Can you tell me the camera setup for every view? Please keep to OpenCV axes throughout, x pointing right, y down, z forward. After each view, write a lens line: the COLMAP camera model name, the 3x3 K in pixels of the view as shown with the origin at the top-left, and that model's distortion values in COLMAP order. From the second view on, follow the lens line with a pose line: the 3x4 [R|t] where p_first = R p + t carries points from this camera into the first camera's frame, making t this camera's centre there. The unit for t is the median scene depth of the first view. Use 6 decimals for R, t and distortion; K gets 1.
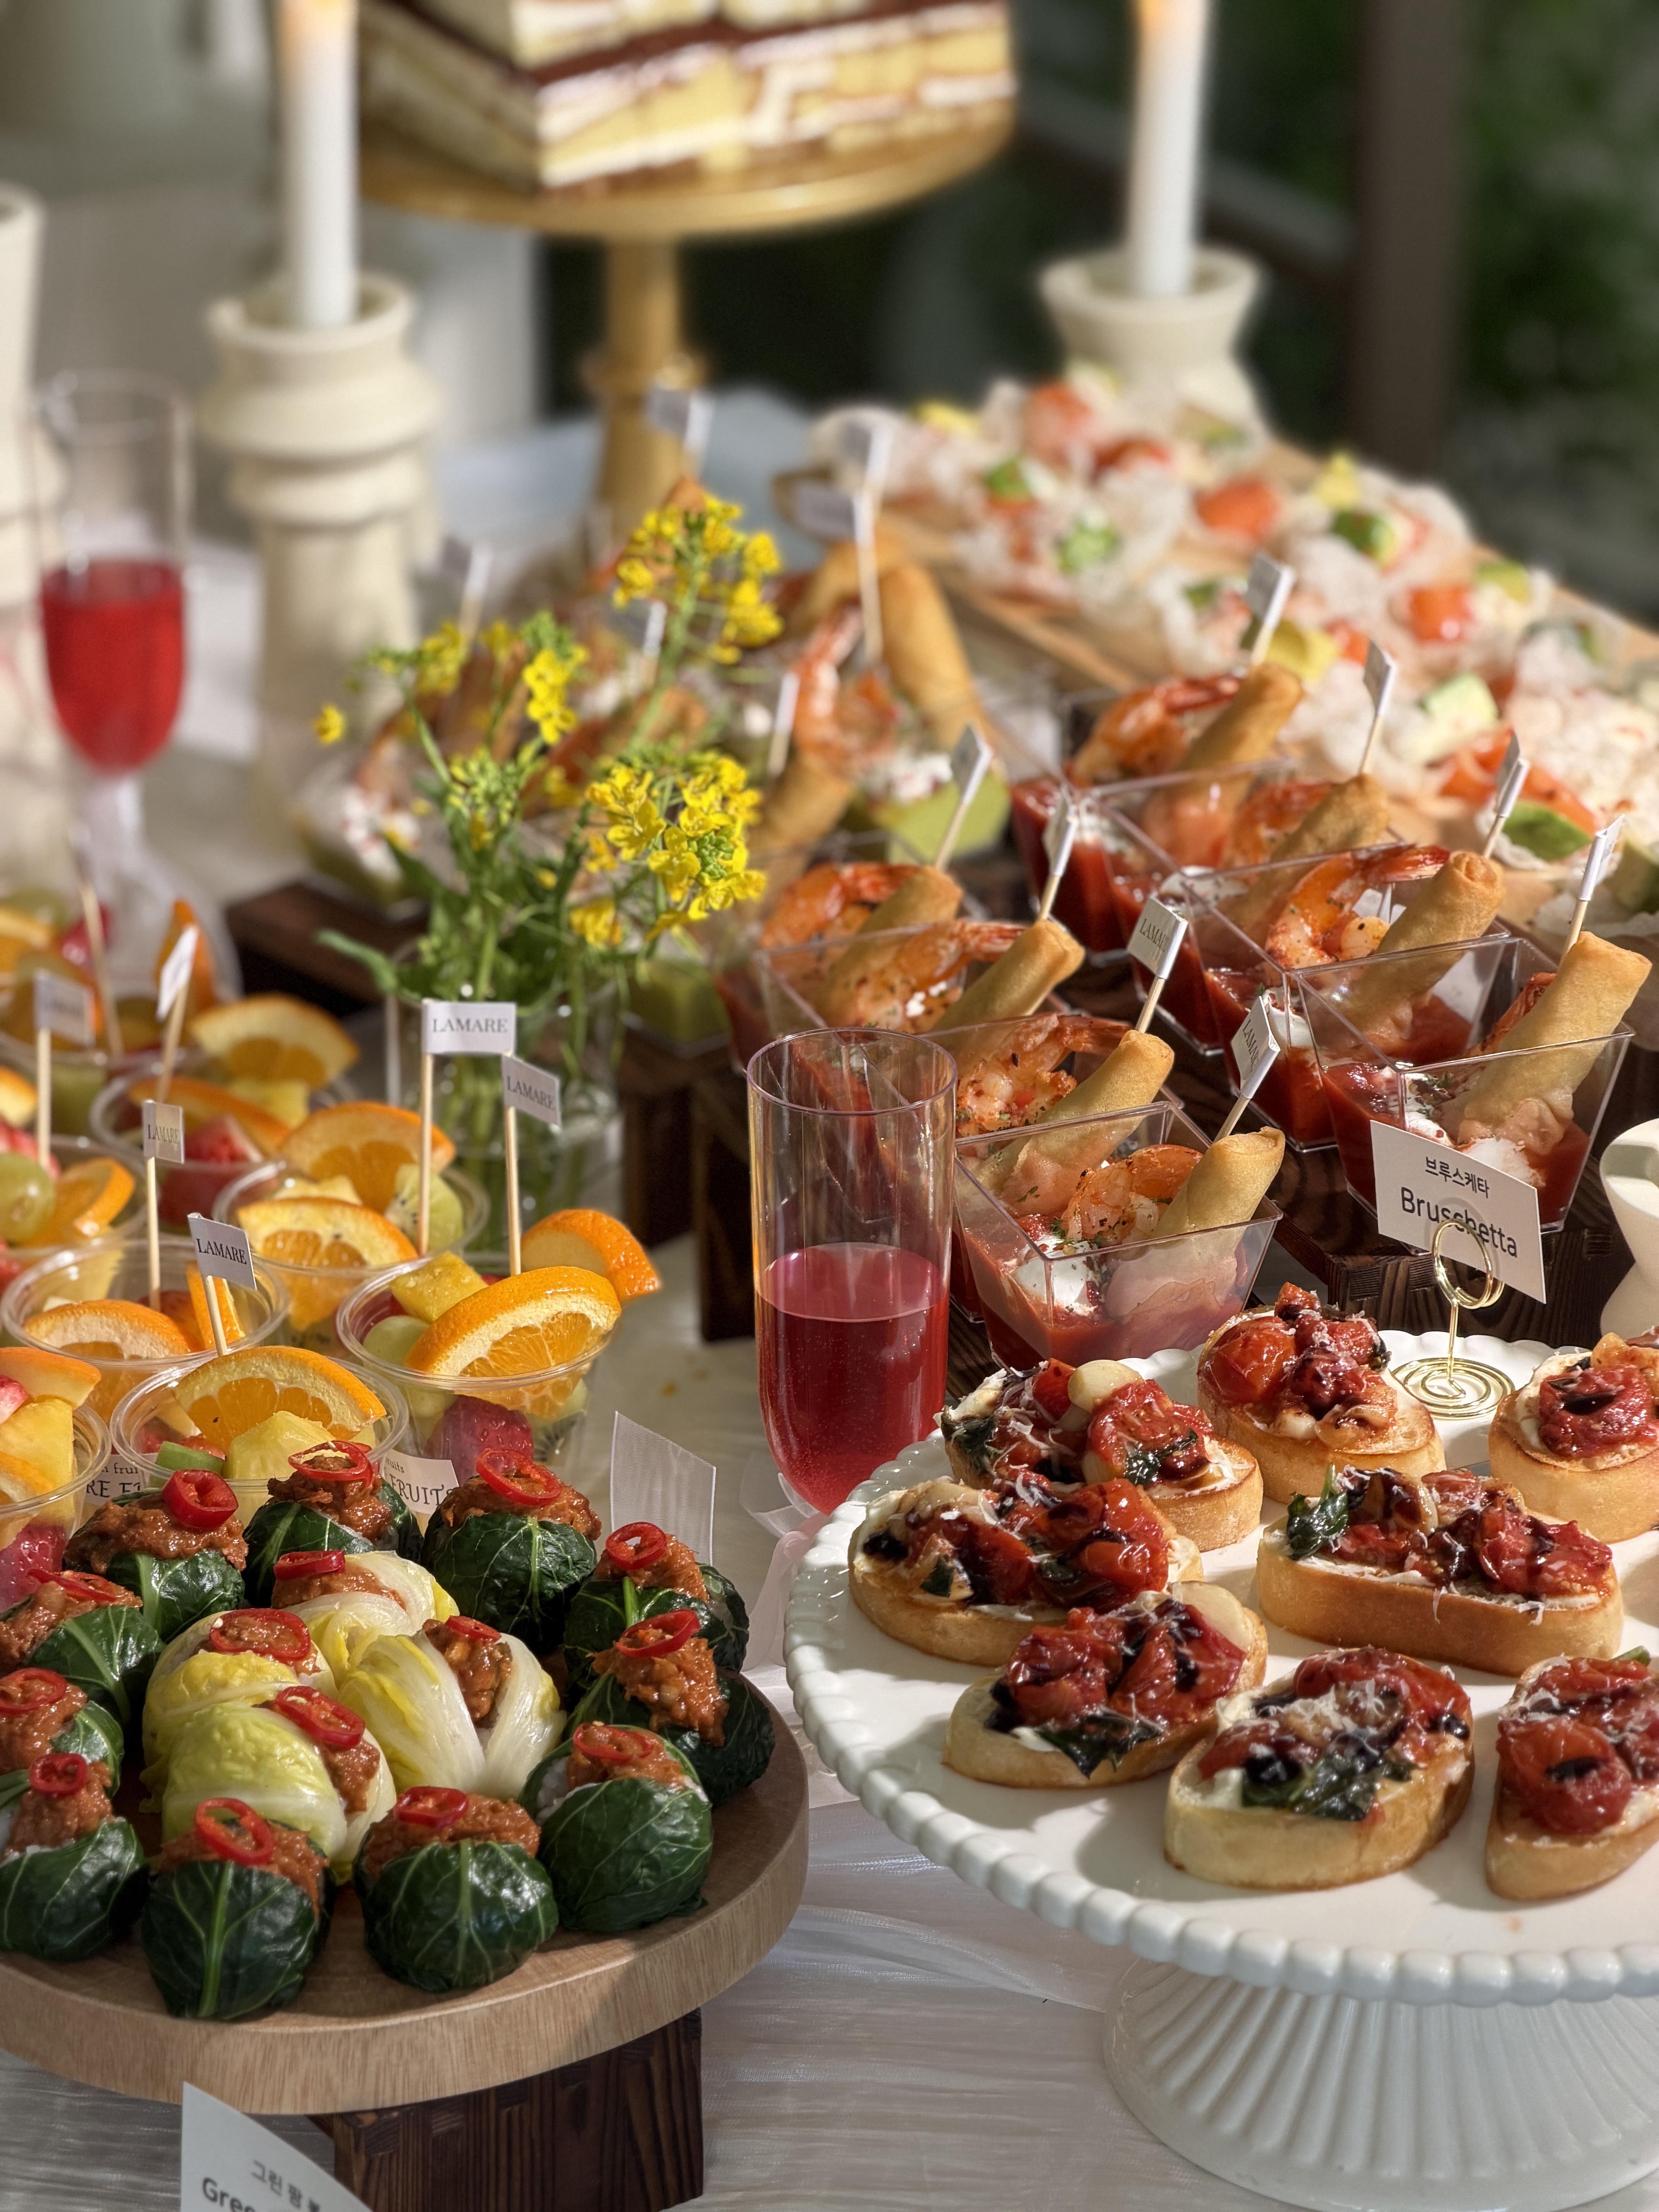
lens RADIAL K [[6831.6, 0, 829.5], [0, 6831.6, 1106.0], [0, 0, 1]] dist [0.152066, 1.539136]
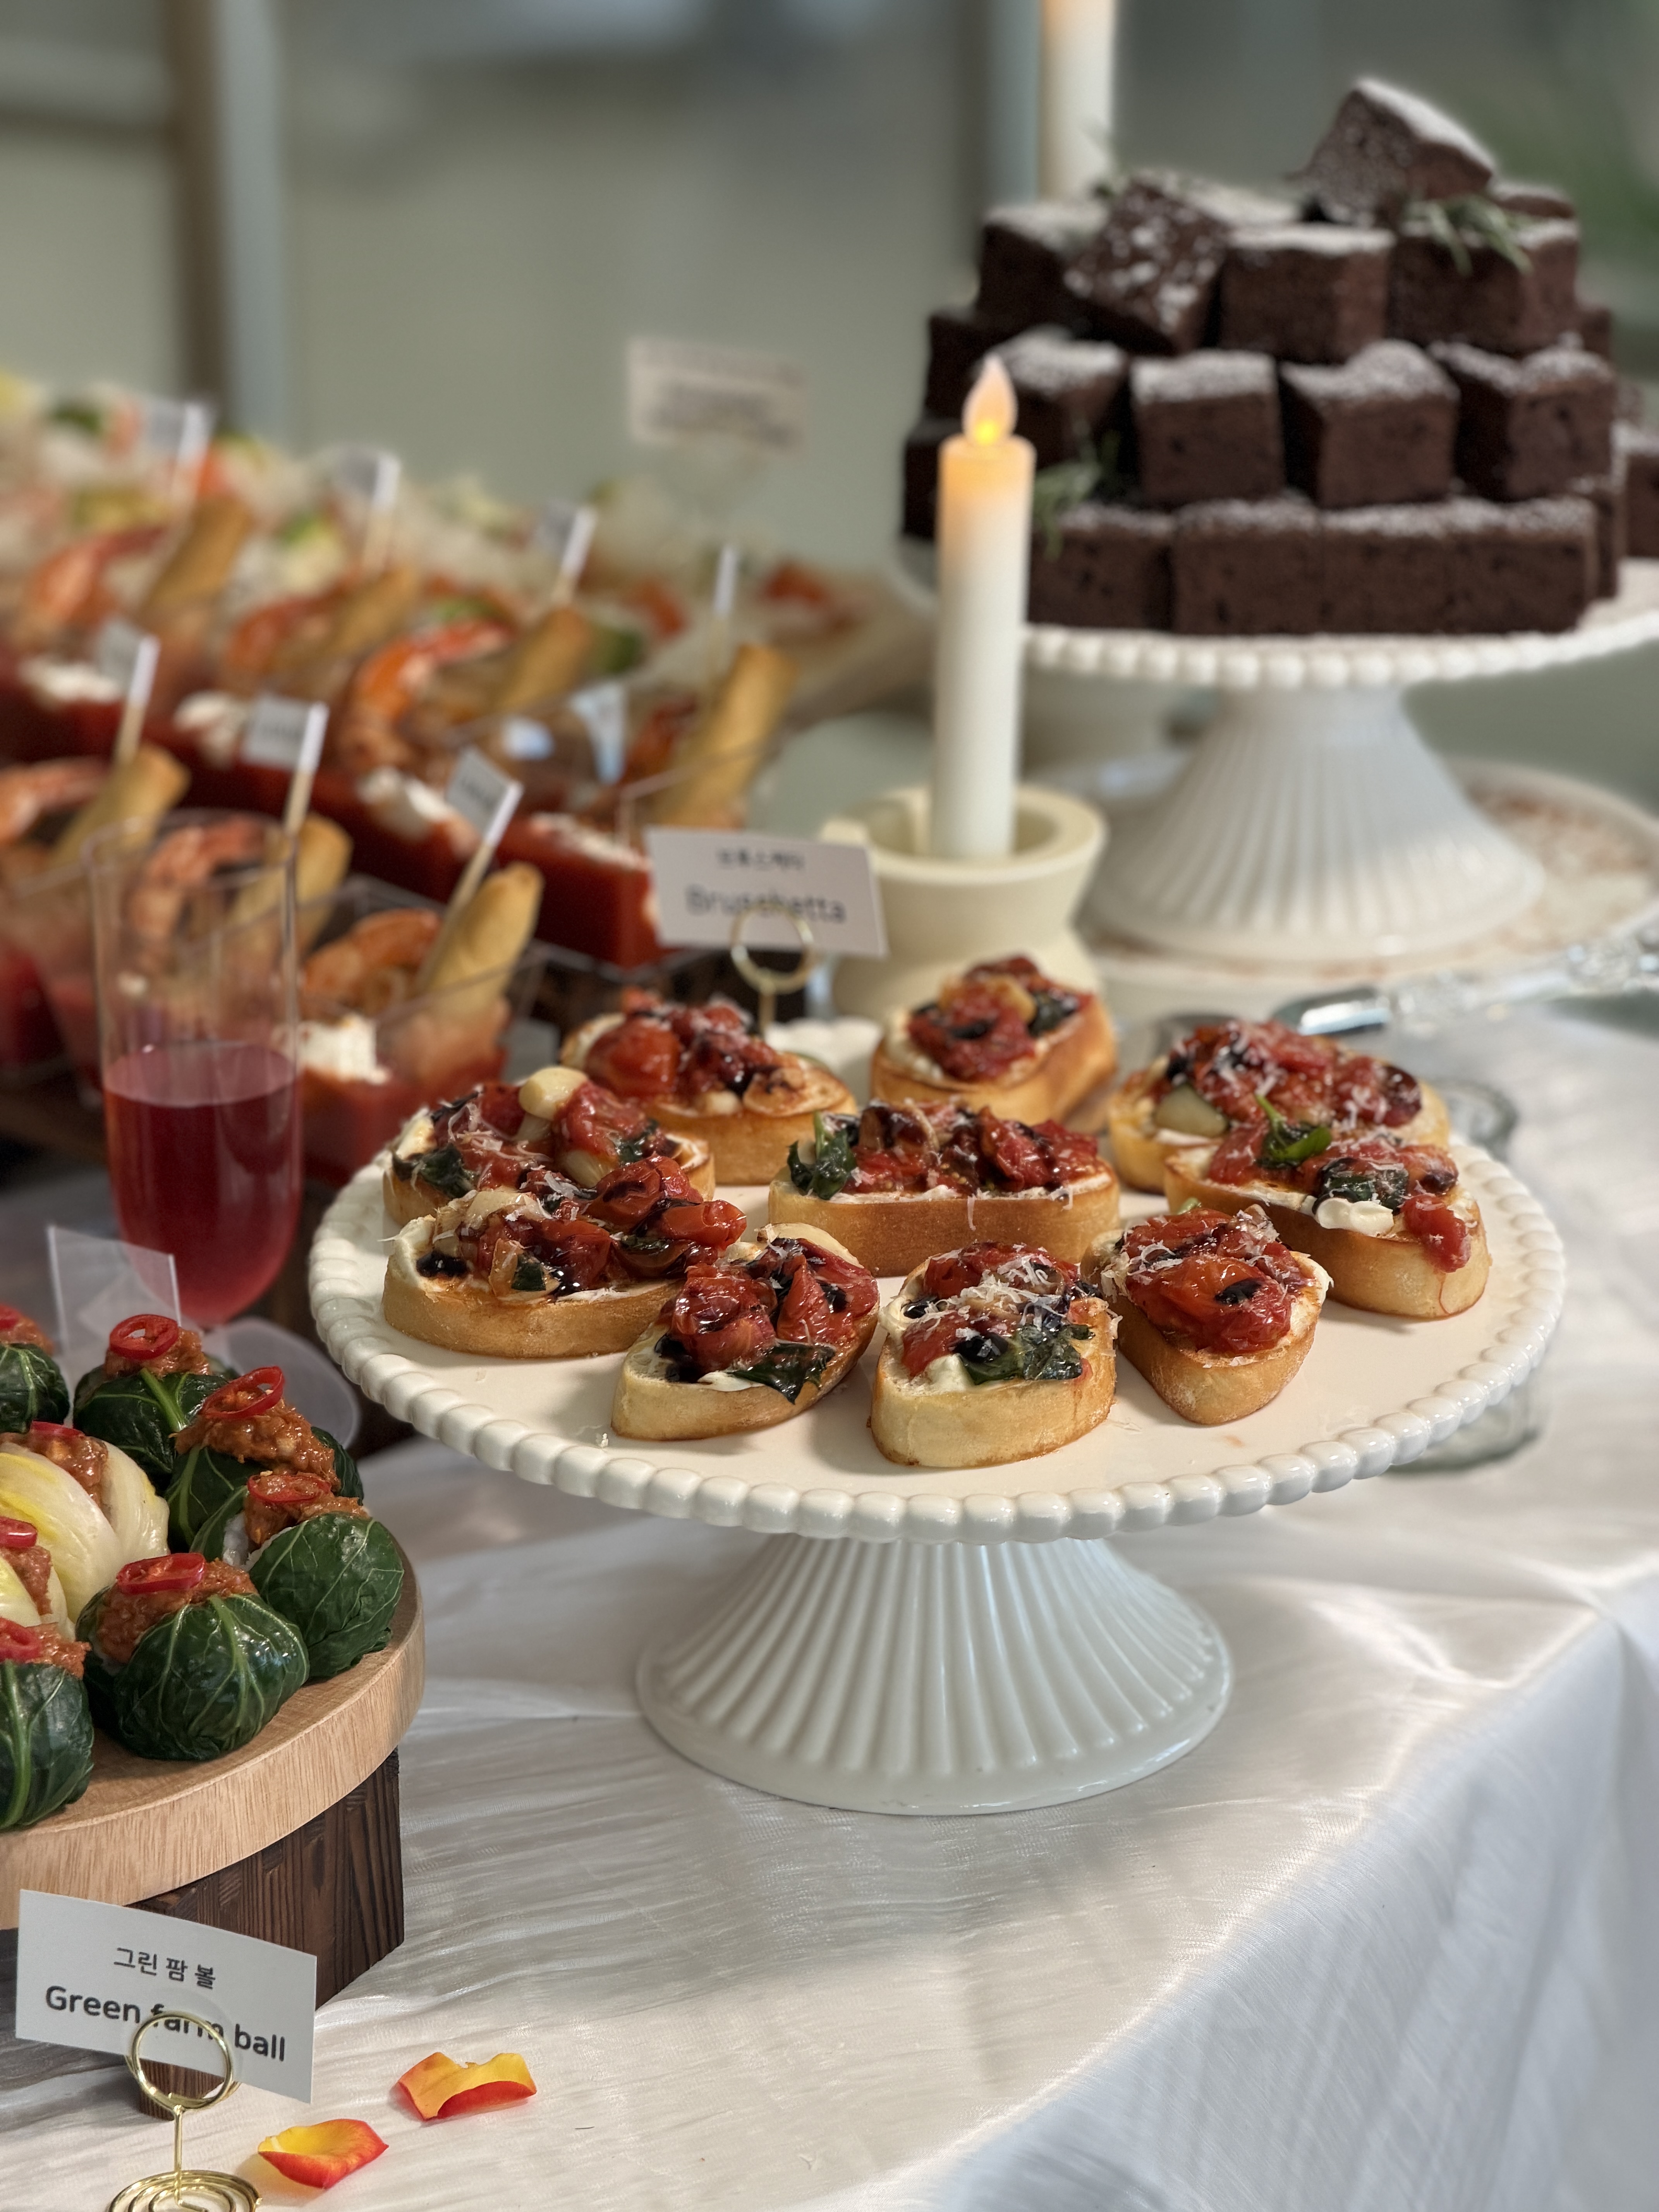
lens RADIAL K [[6832.9, 0, 951.2], [0, 6832.9, 1105.9], [0, 0, 1]] dist [0.195102, 0.095211]
pose [[0.886194, -0.172562, 0.429979, -0.350300], [0.195351, 0.980692, -0.009045, 0.065112], [-0.420116, 0.092012, 0.902794, 0.067971]]
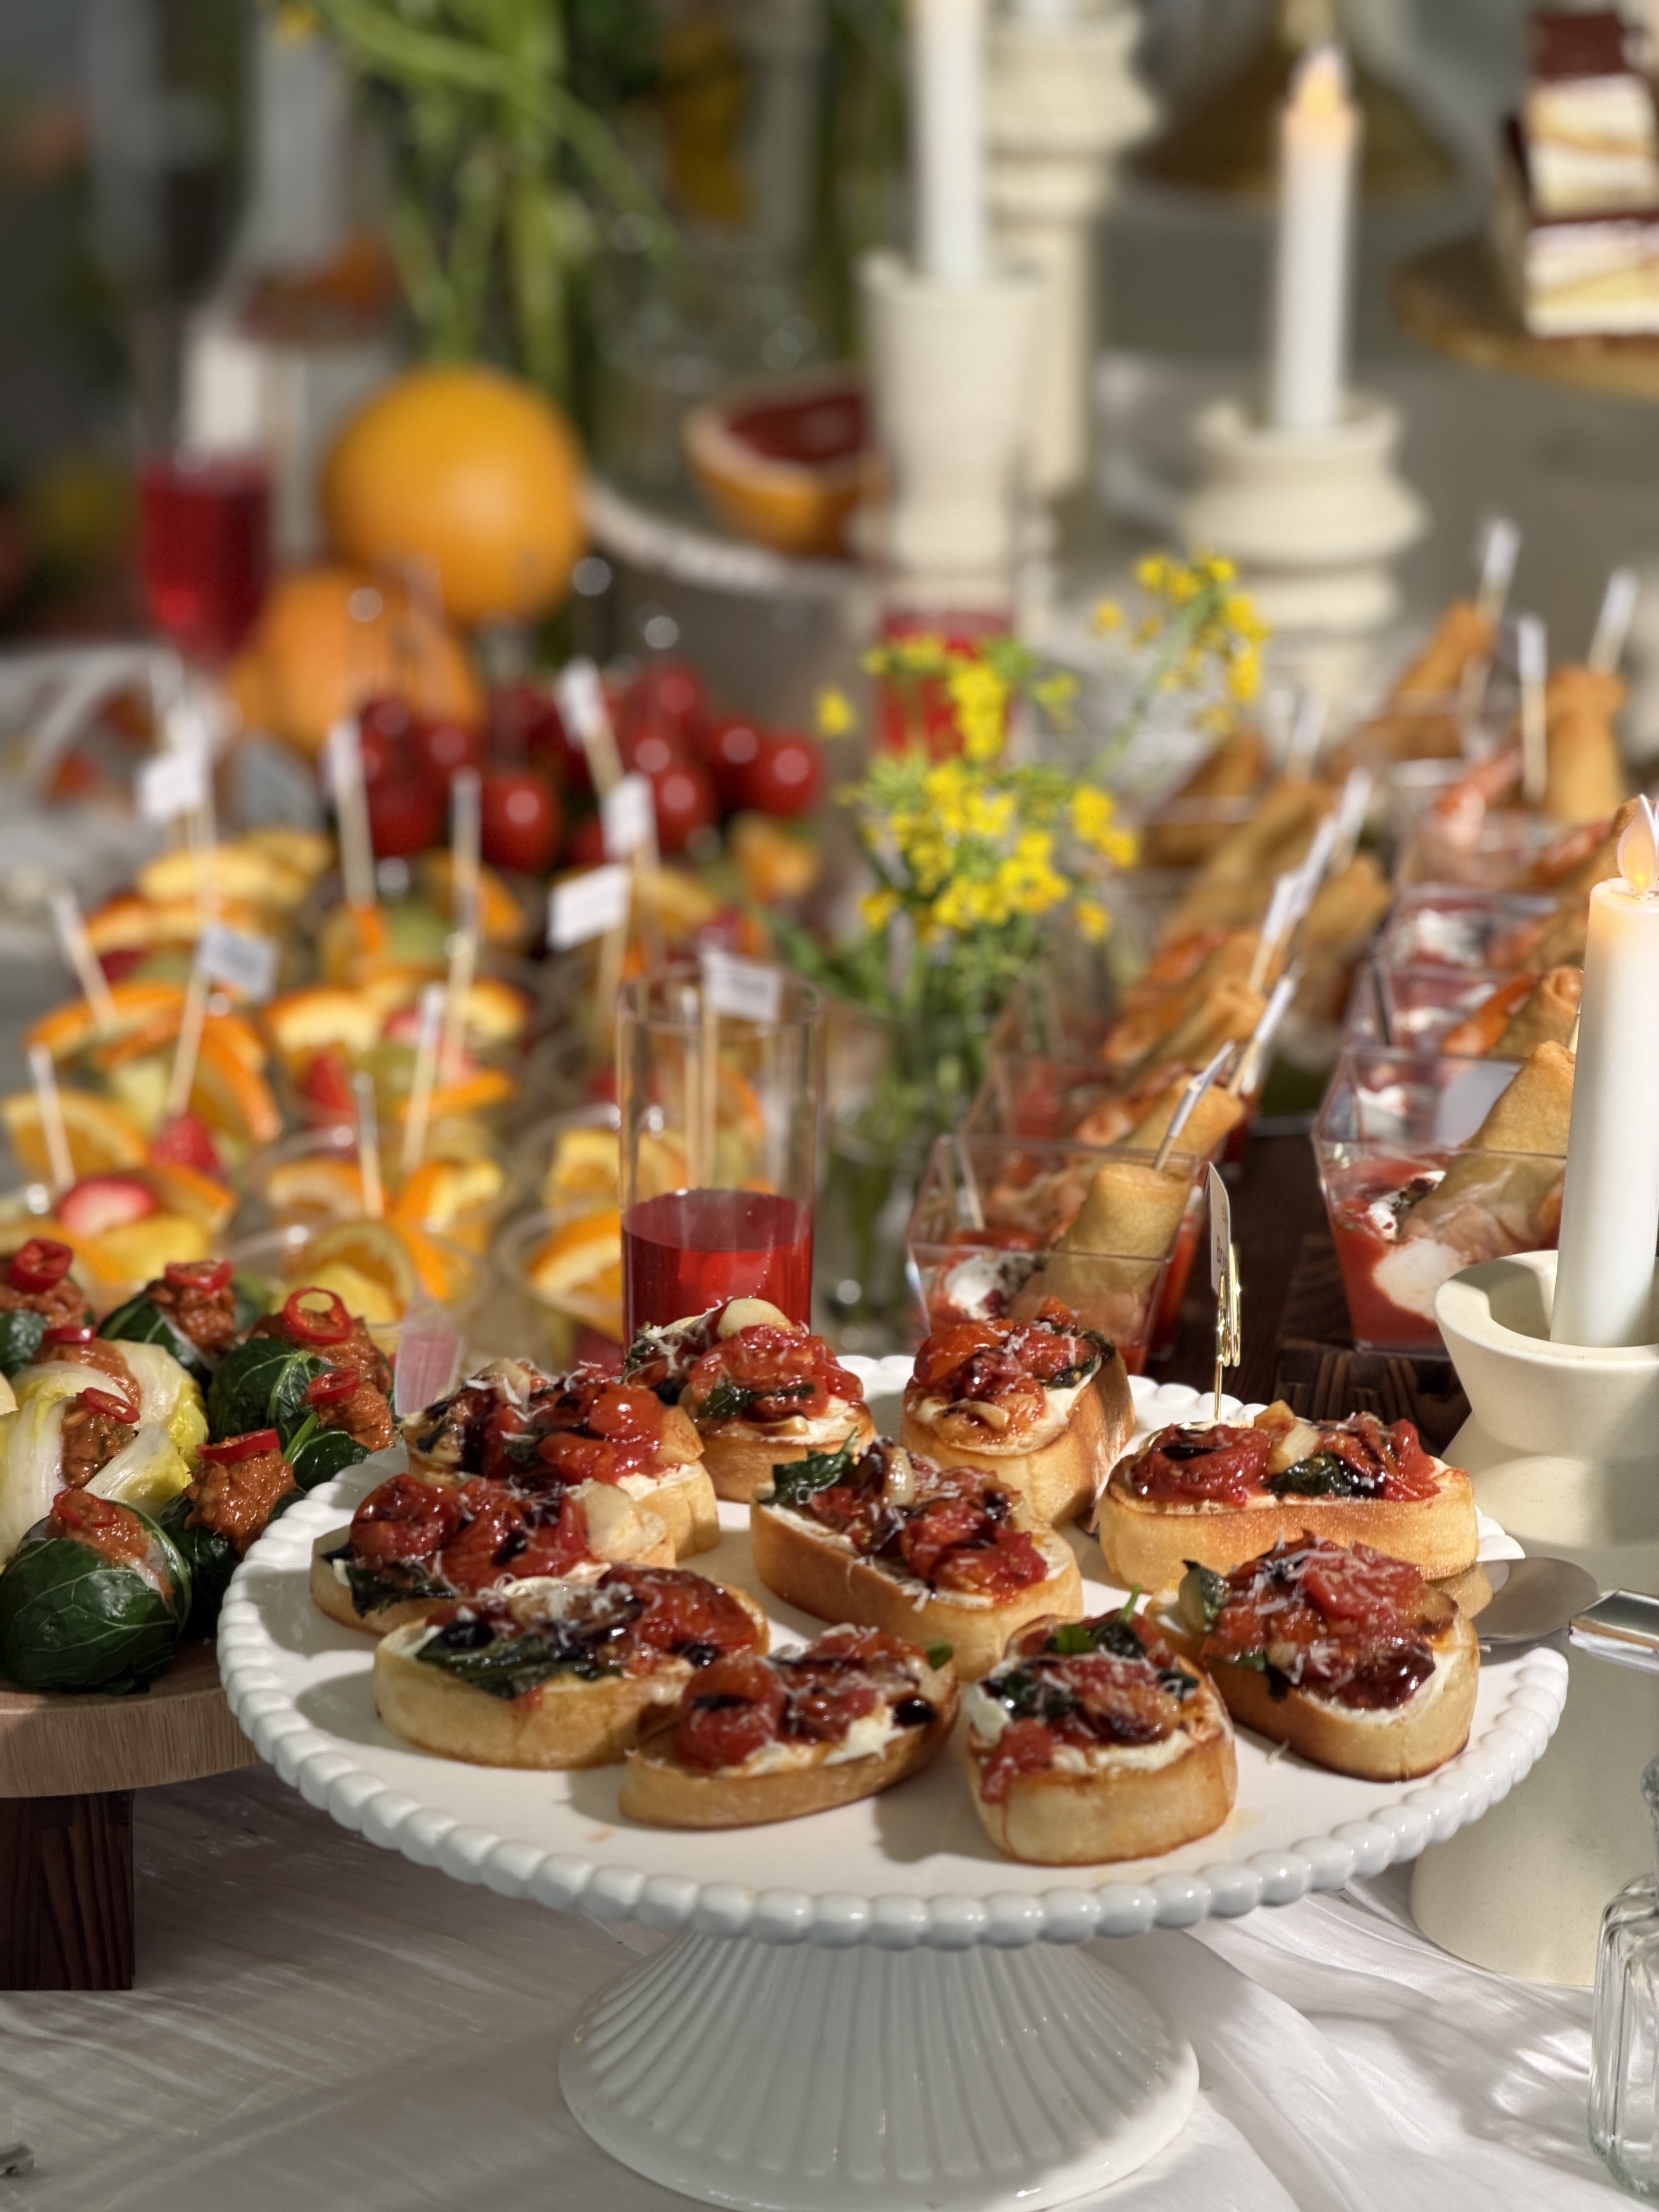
lens RADIAL K [[6831.6, 0, 829.5], [0, 6831.6, 1106.0], [0, 0, 1]] dist [0.152066, 1.539136]
pose [[0.849789, 0.191666, -0.491042, 0.539311], [-0.234665, 0.971706, -0.026827, 0.034978], [0.472007, 0.138028, 0.870723, 0.149137]]
